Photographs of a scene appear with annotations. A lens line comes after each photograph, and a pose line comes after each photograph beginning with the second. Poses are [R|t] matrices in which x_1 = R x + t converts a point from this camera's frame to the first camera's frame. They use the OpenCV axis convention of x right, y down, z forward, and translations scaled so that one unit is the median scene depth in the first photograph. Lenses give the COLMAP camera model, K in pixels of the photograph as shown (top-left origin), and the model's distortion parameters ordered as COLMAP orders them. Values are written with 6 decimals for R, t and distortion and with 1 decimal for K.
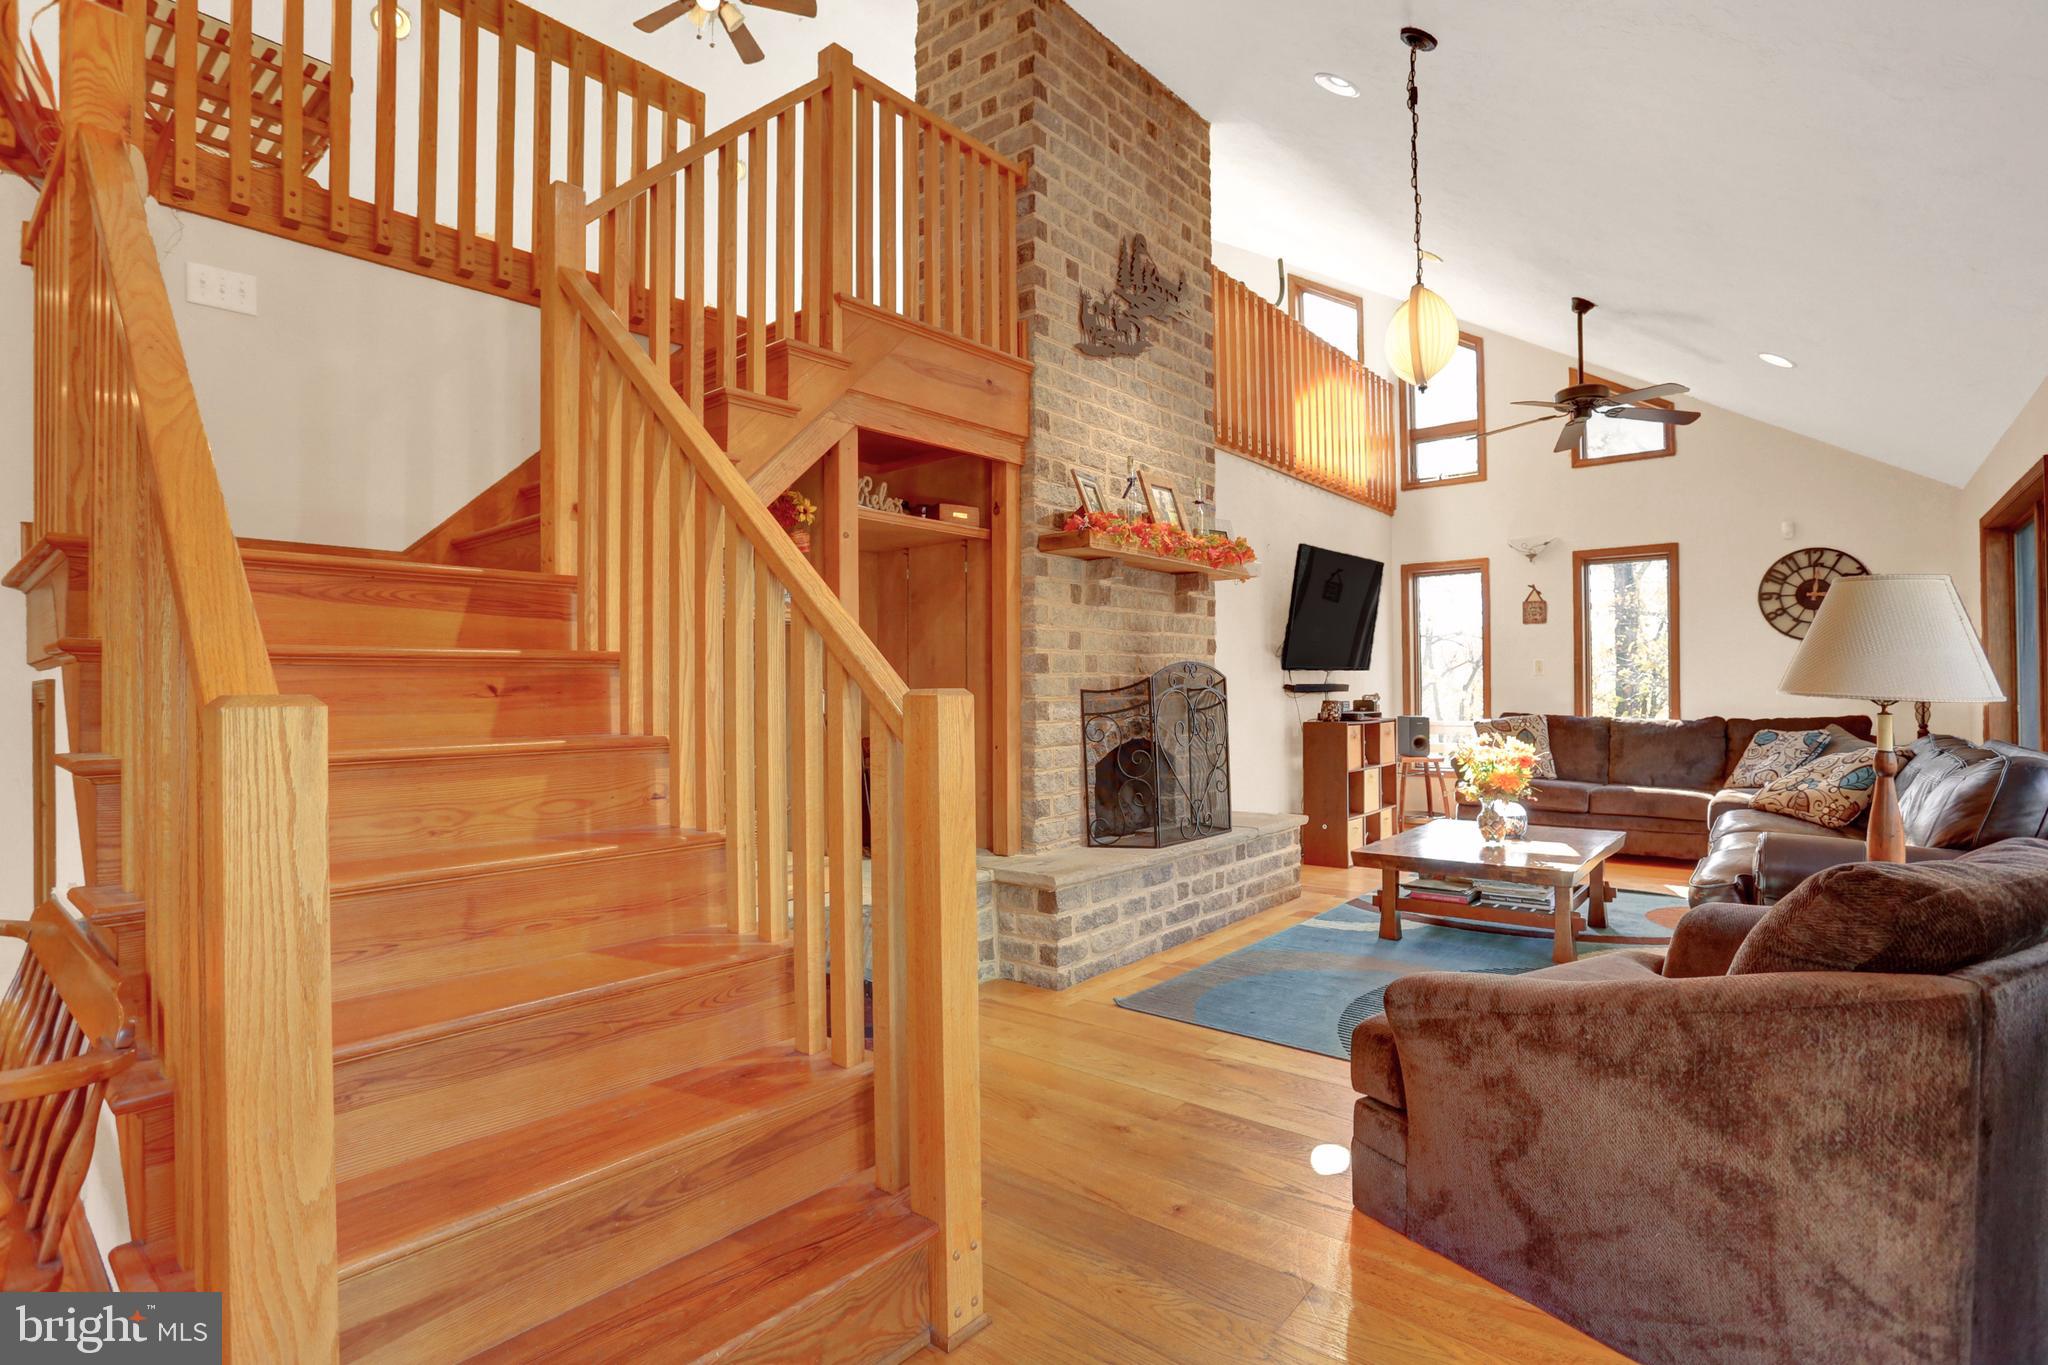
lens RADIAL K [[1018.1, 0, 1024.0], [0, 1018.1, 682.5], [0, 0, 1]] dist [-0.082963, 0.042522]
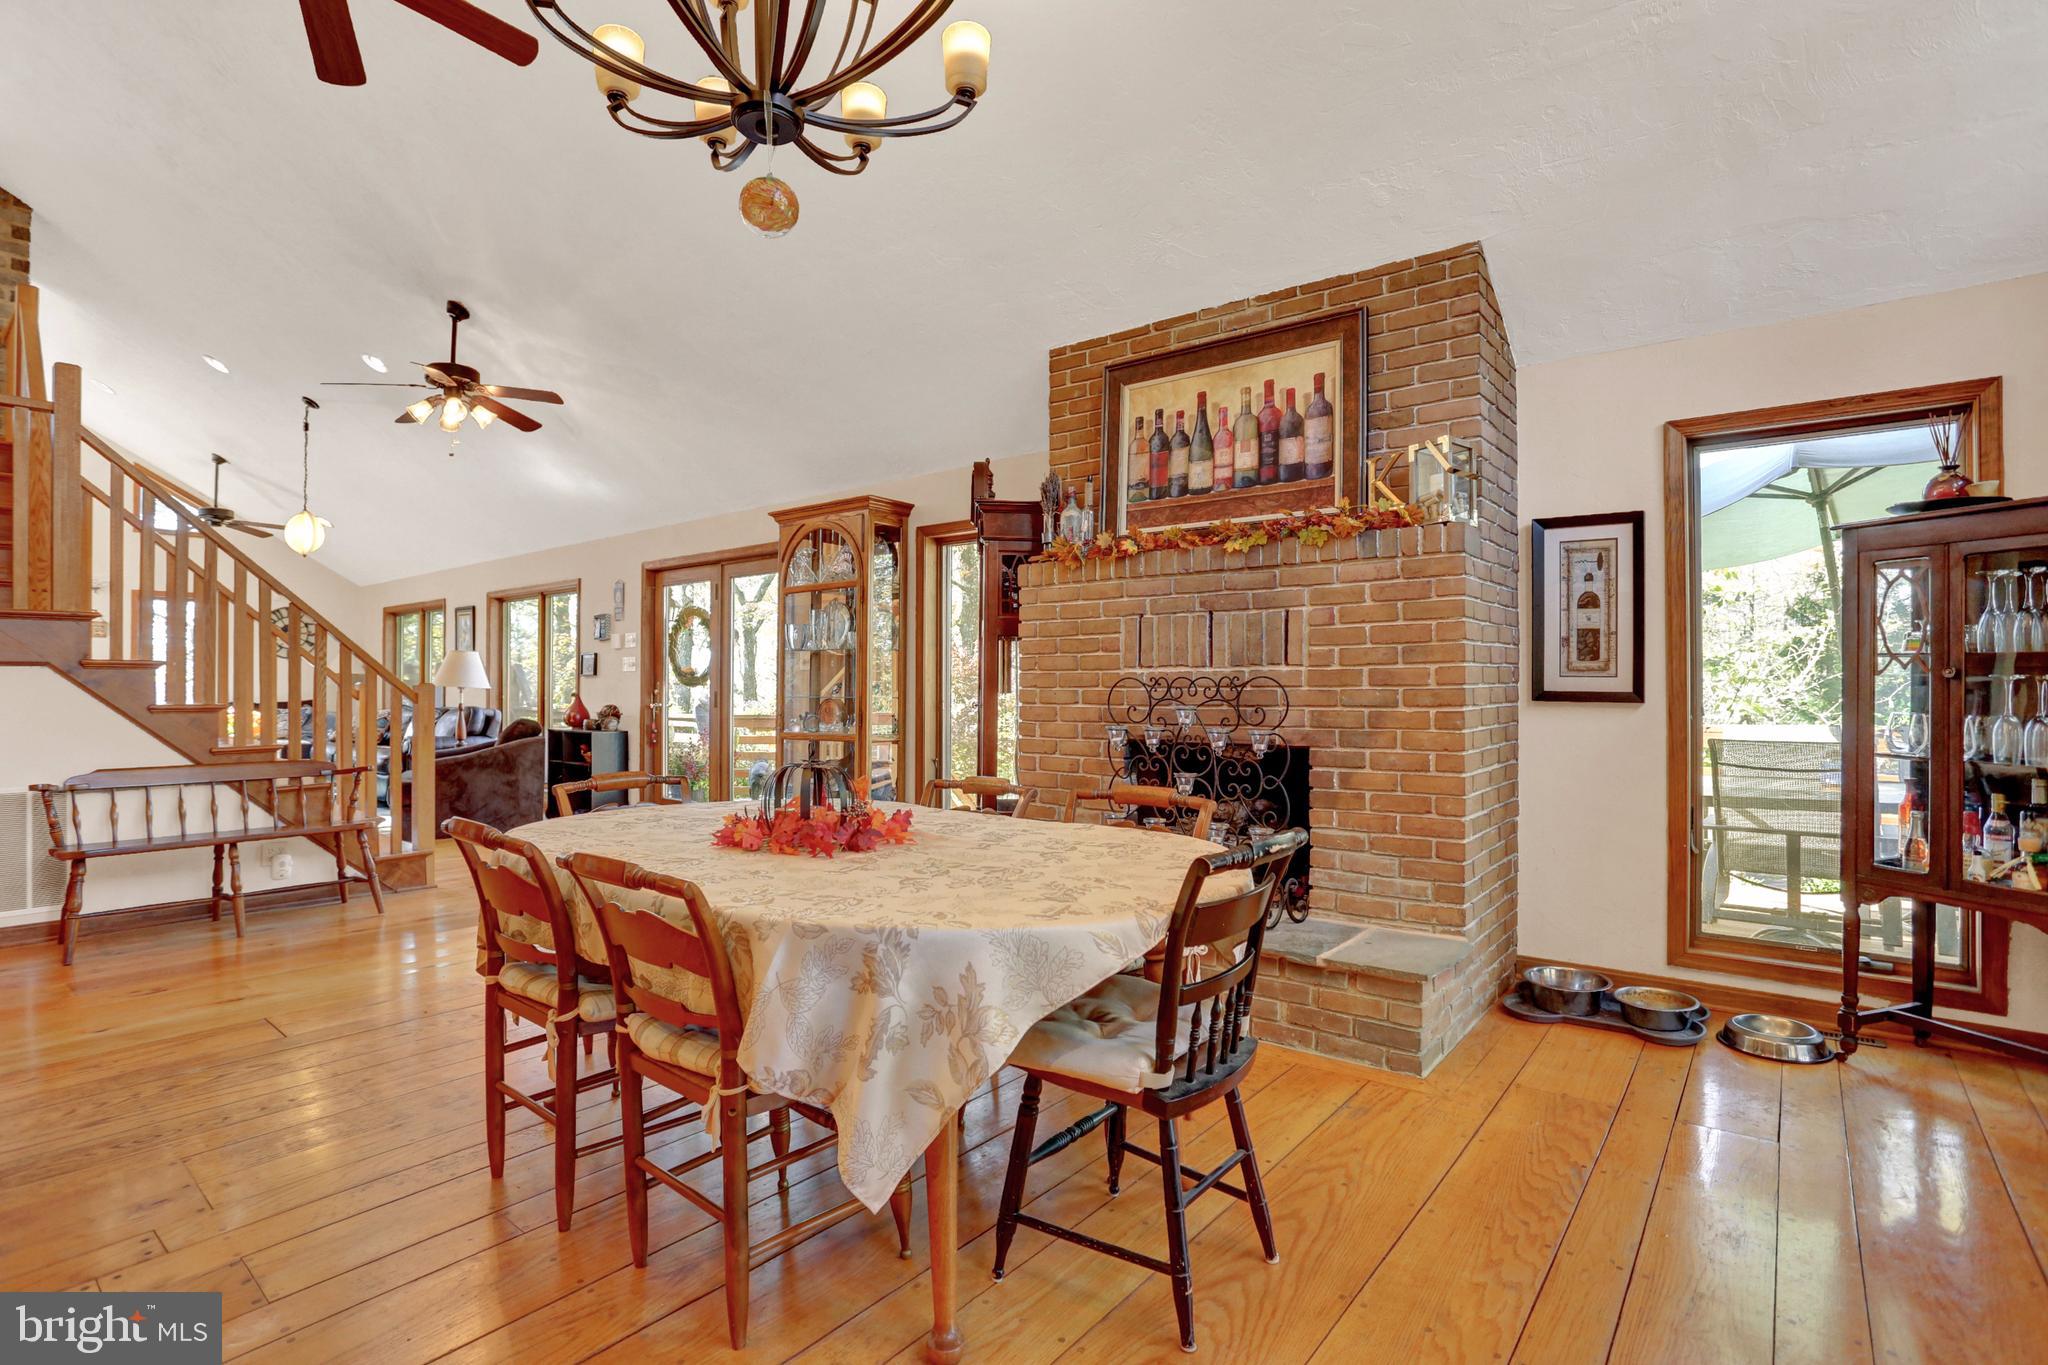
lens RADIAL K [[1018.7, 0, 1024.0], [0, 1018.7, 682.5], [0, 0, 1]] dist [-0.053892, 0.000449]
pose [[-0.003343, 0.021247, 0.999769, -1.422503], [-0.015992, 0.999645, -0.021298, 0.020745], [-0.999867, -0.016060, -0.003002, -0.510331]]
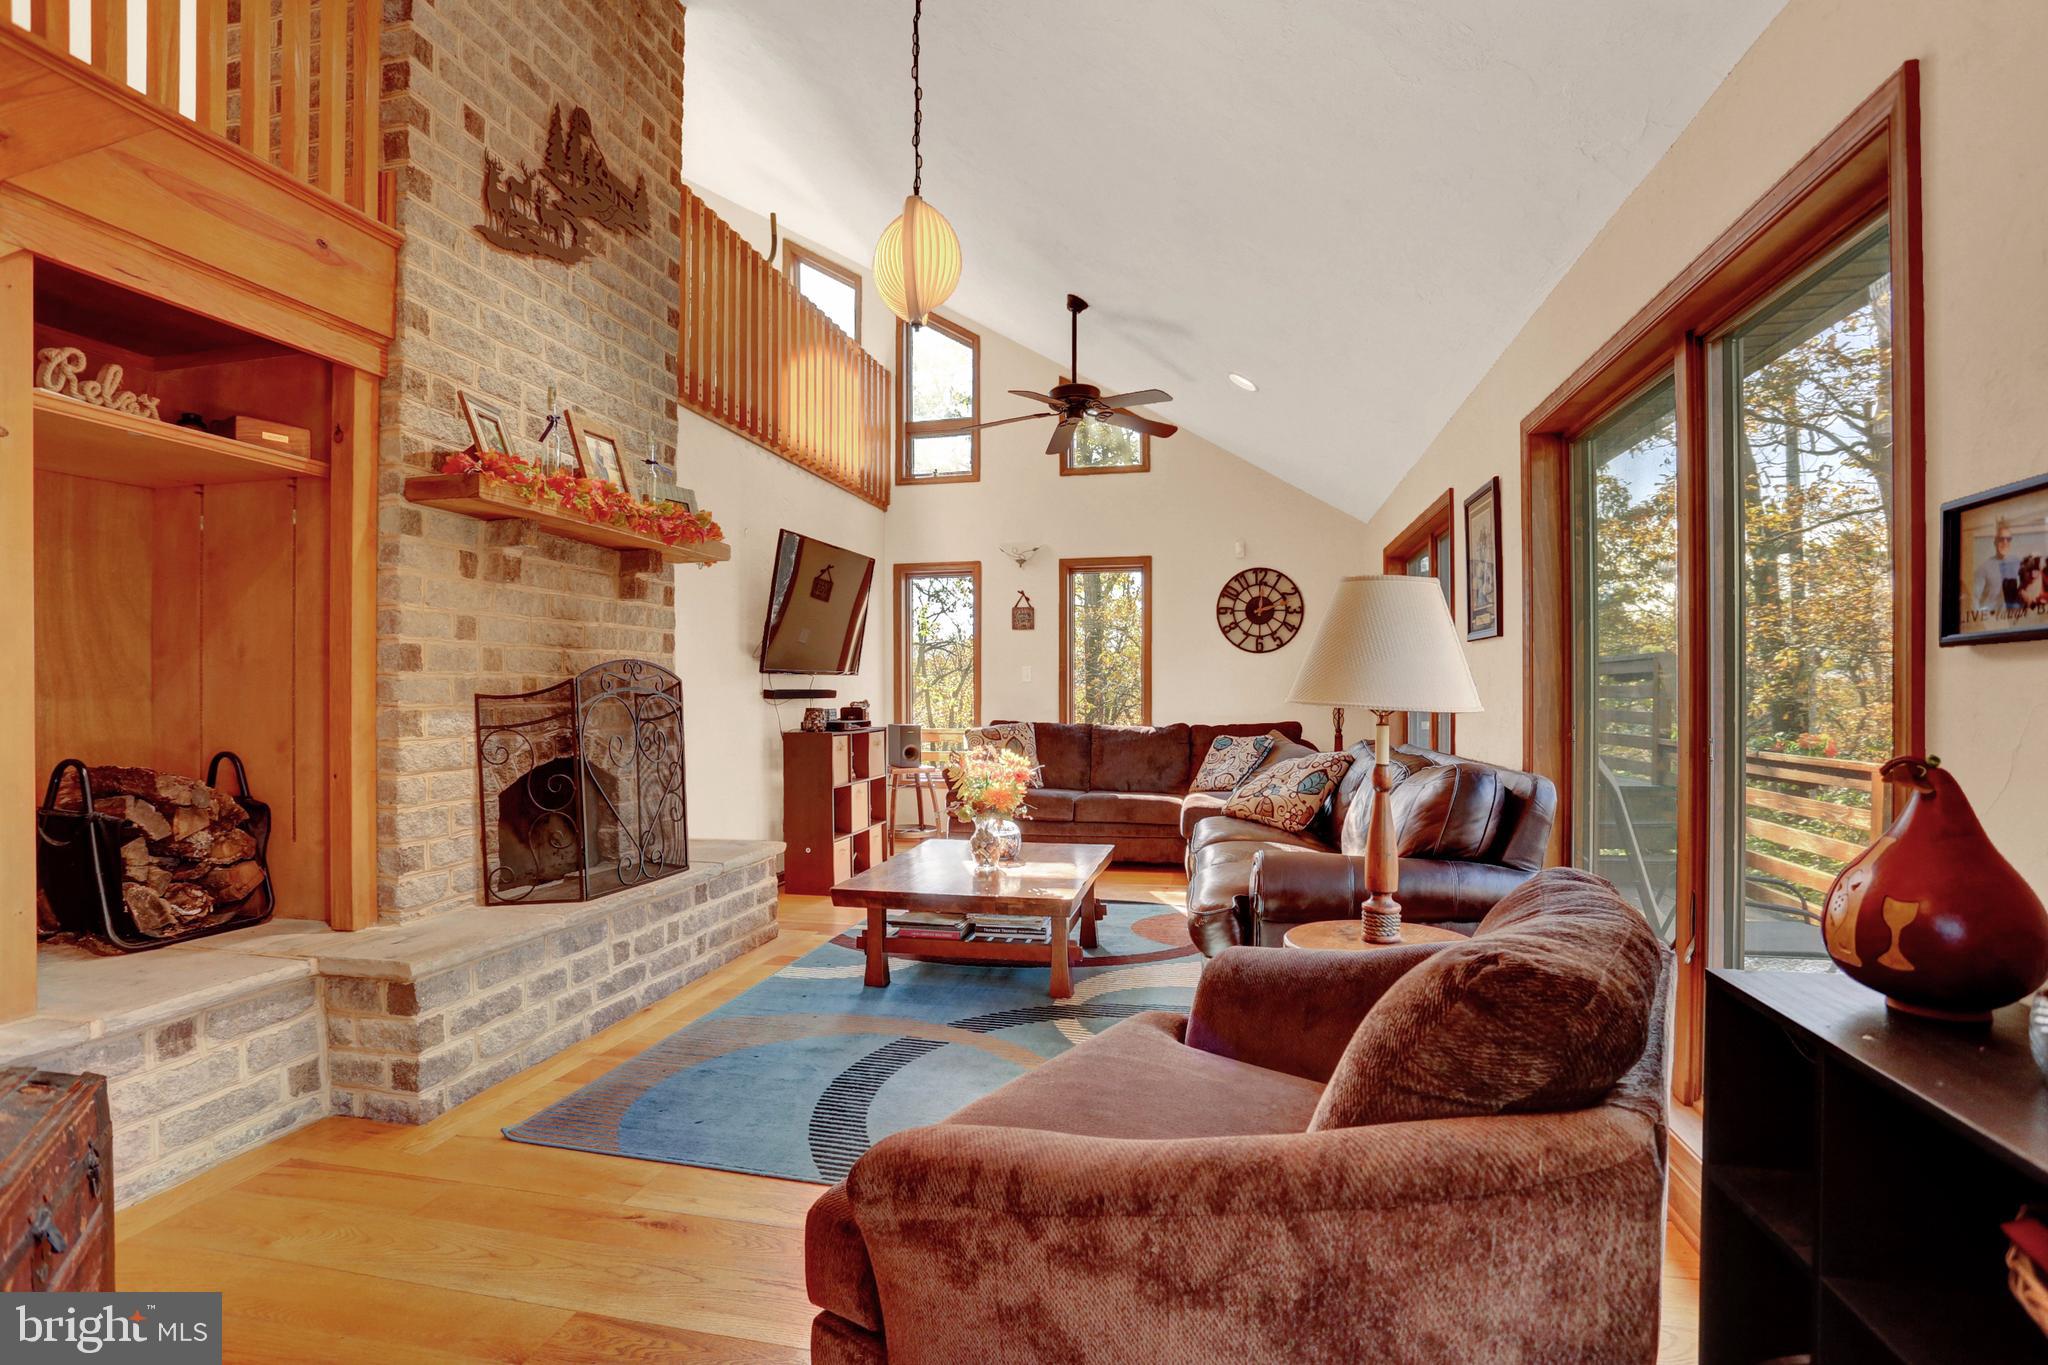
lens RADIAL K [[1010.5, 0, 1032.1], [0, 1010.5, 685.7], [0, 0, 1]] dist [-0.052313, 0.000362]
pose [[0.881730, 0.008764, 0.471674, 0.072073], [-0.007529, 0.999962, -0.004504, 0.000807], [-0.471695, 0.000420, 0.881762, 0.172104]]
